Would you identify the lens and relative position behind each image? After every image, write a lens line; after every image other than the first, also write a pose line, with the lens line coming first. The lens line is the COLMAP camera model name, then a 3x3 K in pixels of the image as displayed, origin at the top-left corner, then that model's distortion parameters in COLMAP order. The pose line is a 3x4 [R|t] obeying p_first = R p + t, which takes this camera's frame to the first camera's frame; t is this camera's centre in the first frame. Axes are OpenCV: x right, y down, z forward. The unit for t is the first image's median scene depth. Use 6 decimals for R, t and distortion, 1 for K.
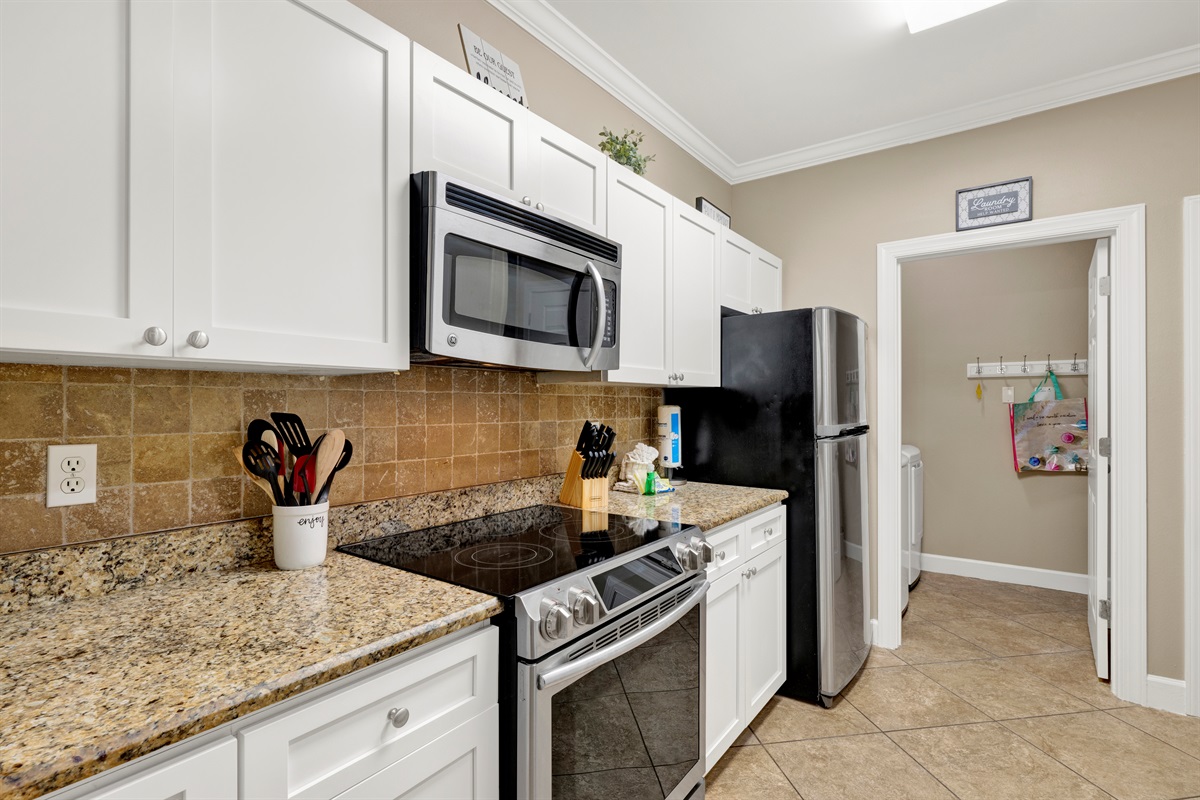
lens RADIAL K [[570.5, 0, 601.4], [0, 570.5, 401.0], [0, 0, 1]] dist [-0.000478, 0.000332]
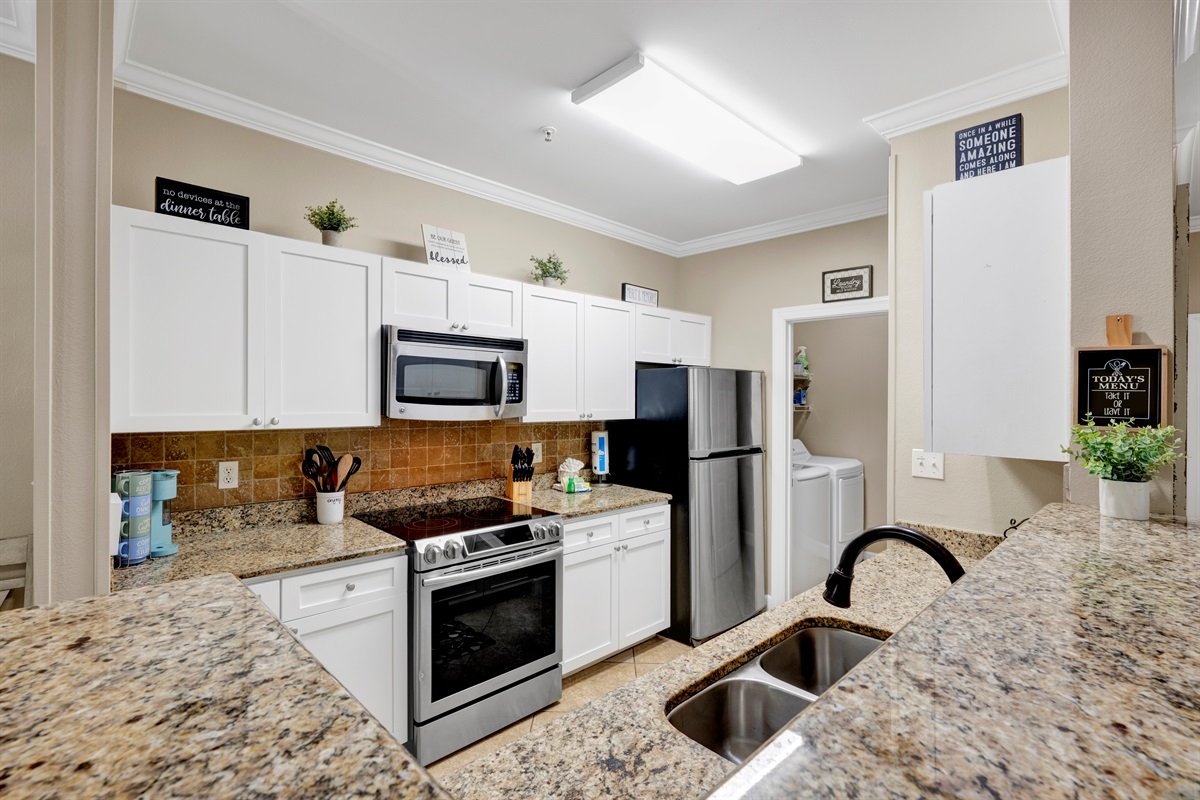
lens RADIAL K [[550.6, 0, 600.0], [0, 550.6, 400.0], [0, 0, 1]] dist [-0.001040, 0.000330]
pose [[0.985945, 0.017134, -0.166190, 0.466241], [-0.015438, 0.999815, 0.011489, -0.114210], [0.166356, -0.008762, 0.986027, -0.477429]]
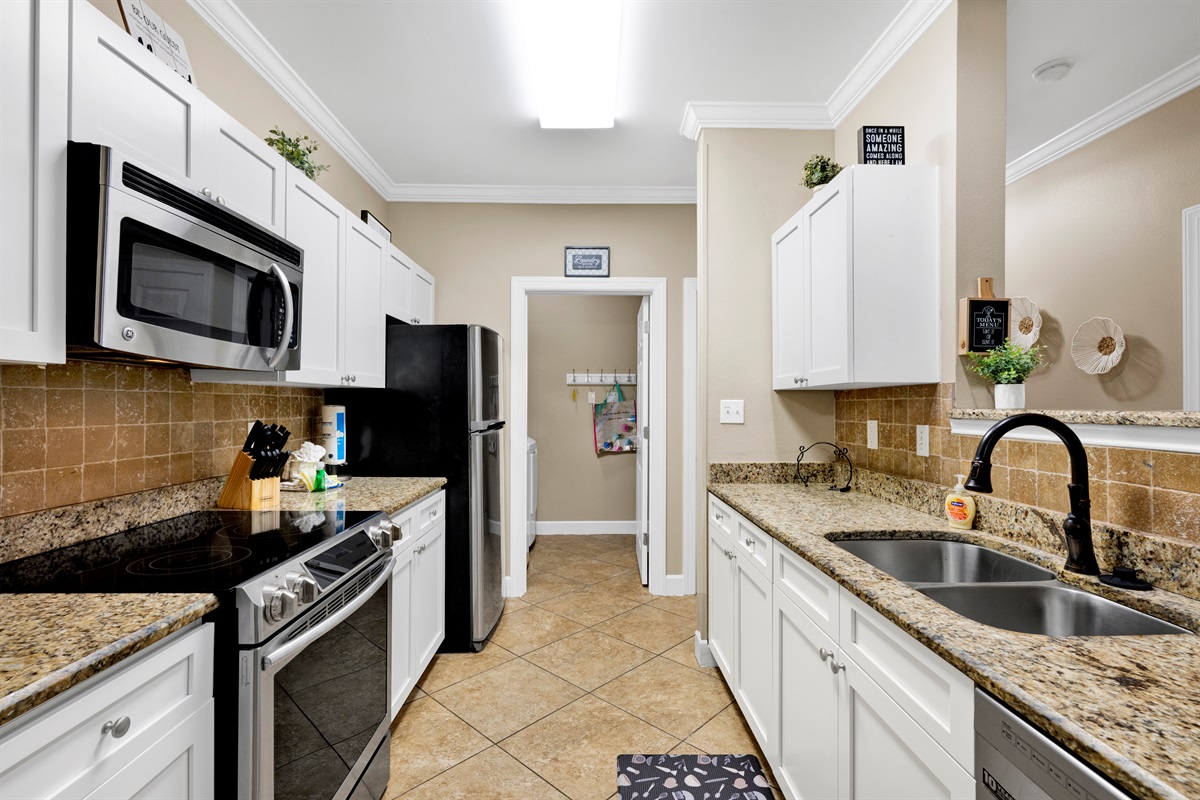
lens RADIAL K [[540.8, 0, 600.0], [0, 540.8, 400.0], [0, 0, 1]] dist [-0.002589, 0.000266]
pose [[0.796346, 0.006609, 0.604806, -0.121414], [-0.005333, 0.999978, -0.003905, -0.000239], [-0.604818, -0.000116, 0.796364, -0.102153]]
